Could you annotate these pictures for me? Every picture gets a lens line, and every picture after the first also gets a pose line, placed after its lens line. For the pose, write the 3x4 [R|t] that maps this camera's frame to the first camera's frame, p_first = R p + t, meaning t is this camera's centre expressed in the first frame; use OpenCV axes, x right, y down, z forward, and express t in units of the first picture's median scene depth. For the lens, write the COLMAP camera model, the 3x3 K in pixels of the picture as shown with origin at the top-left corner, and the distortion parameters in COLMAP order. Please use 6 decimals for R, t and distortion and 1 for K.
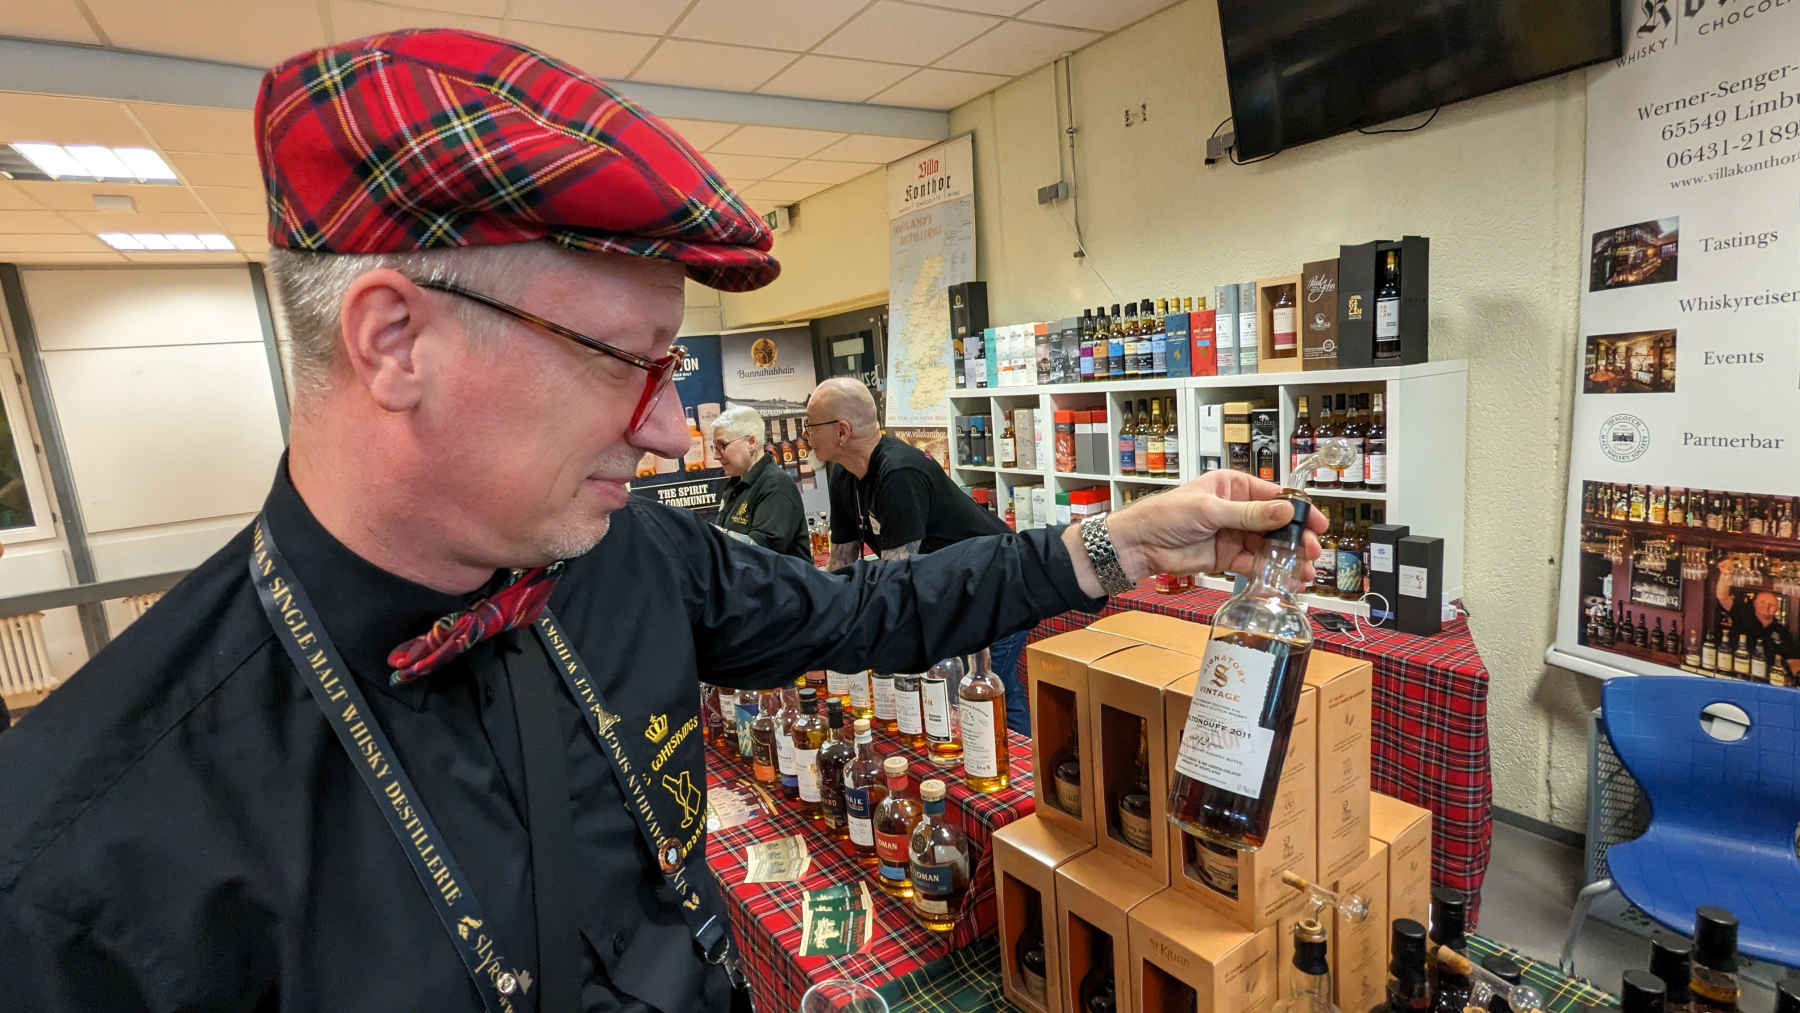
lens RADIAL K [[882.4, 0, 883.5], [0, 882.4, 514.1], [0, 0, 1]] dist [-0.021242, 0.001437]
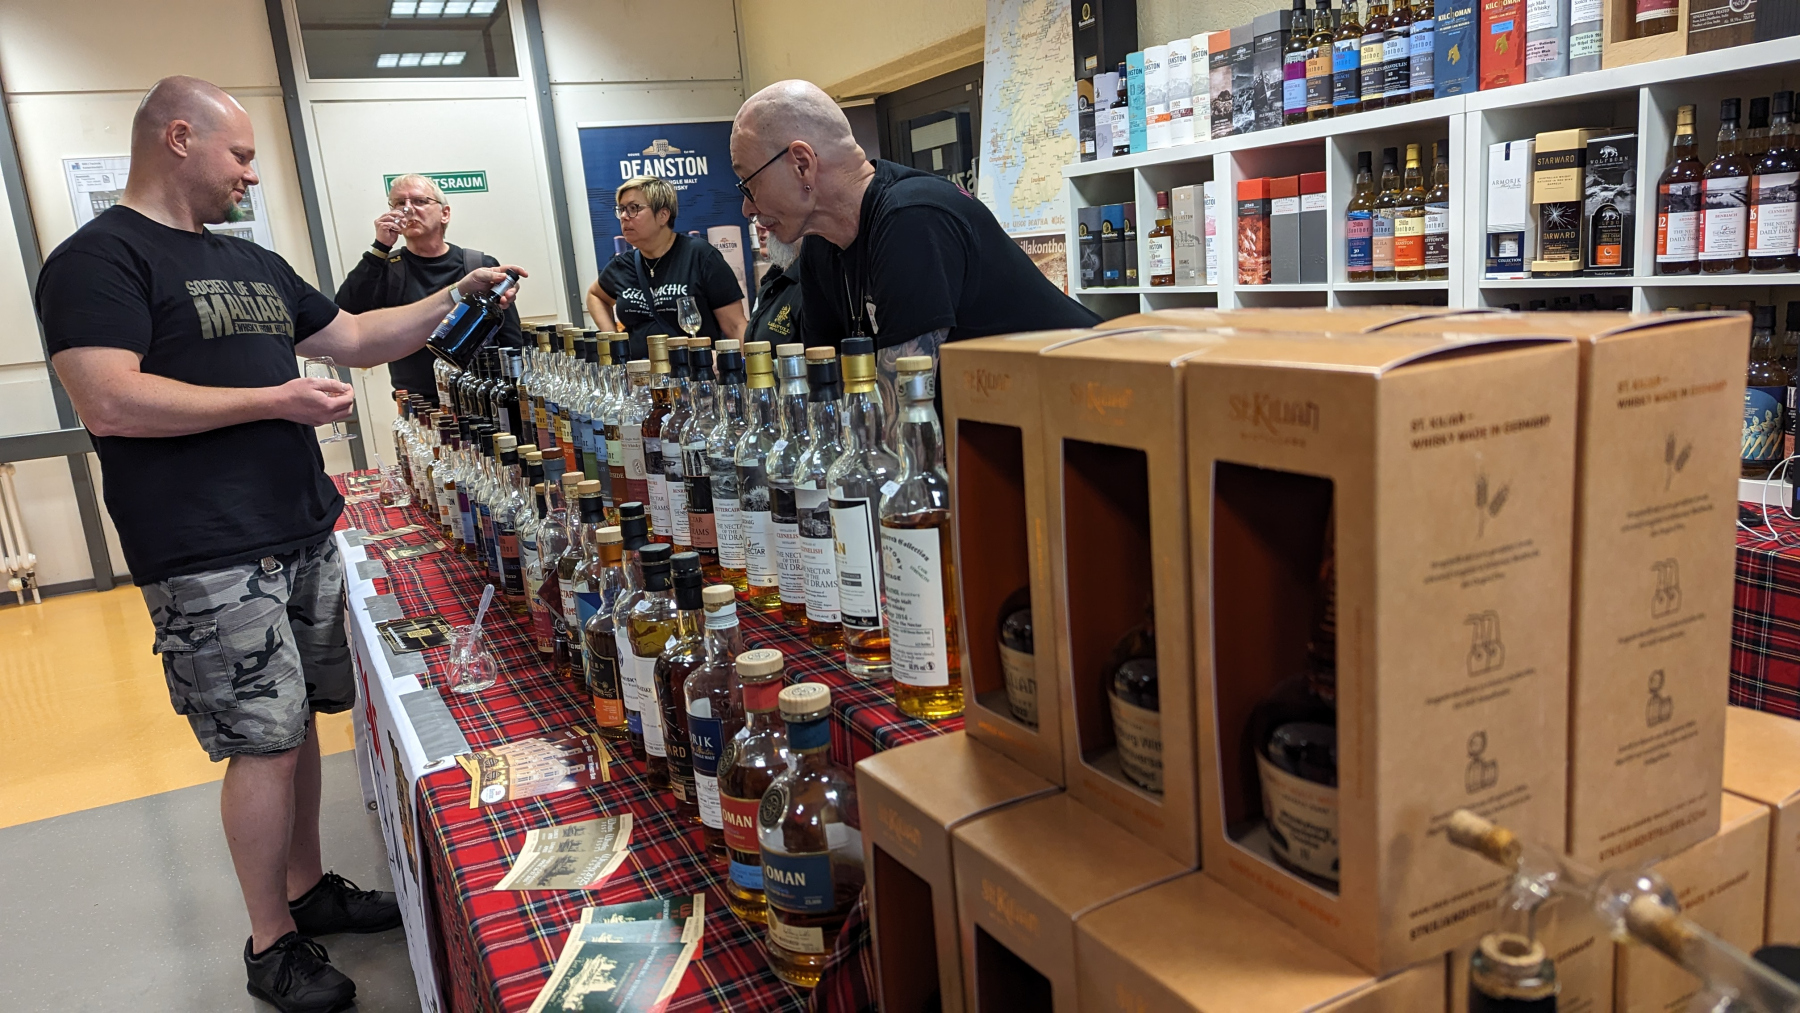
lens RADIAL K [[1299.9, 0, 907.3], [0, 1299.9, 505.5], [0, 0, 1]] dist [0.051883, -0.047482]
pose [[0.994739, 0.015775, -0.101218, 0.121074], [-0.011124, 0.998863, 0.046348, 0.109880], [0.101834, -0.044978, 0.993784, 0.186320]]
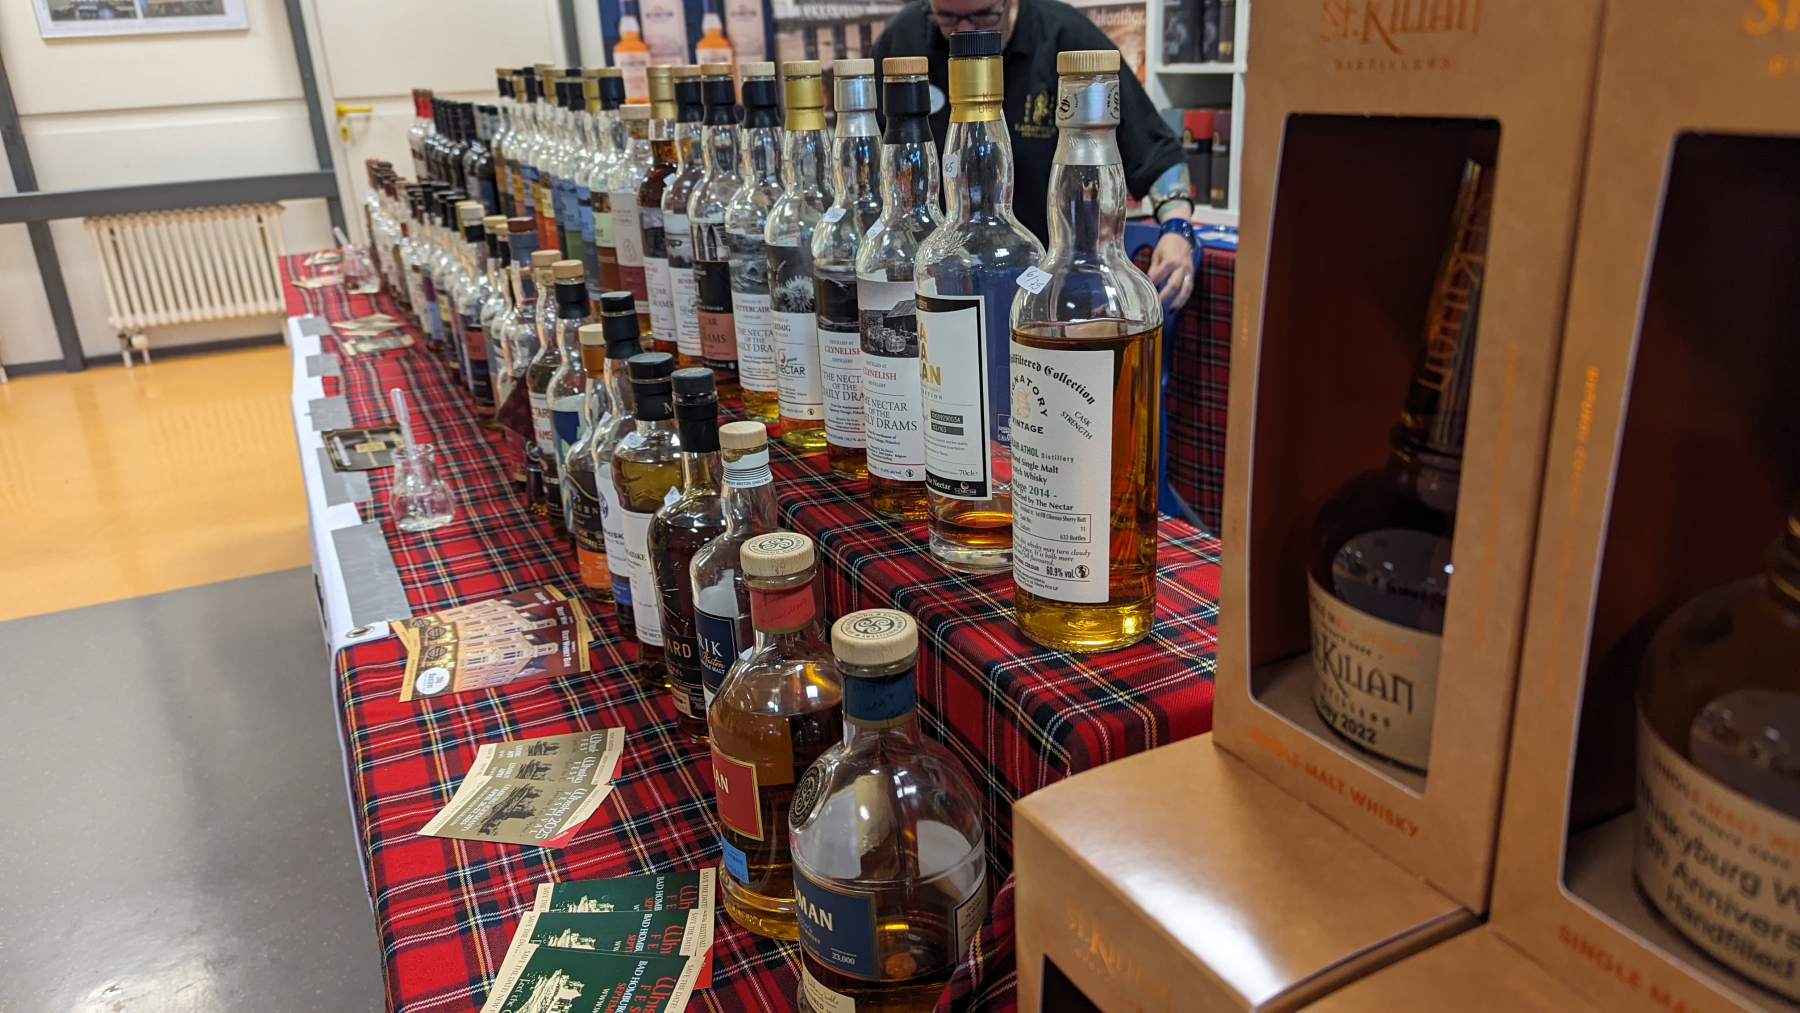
lens RADIAL K [[1299.9, 0, 913.1], [0, 1299.9, 533.7], [0, 0, 1]] dist [0.051883, -0.047482]
pose [[0.992663, 0.072514, -0.096757, 0.069998], [-0.050991, 0.976629, 0.208795, 0.122377], [0.109636, -0.202329, 0.973161, 0.372660]]
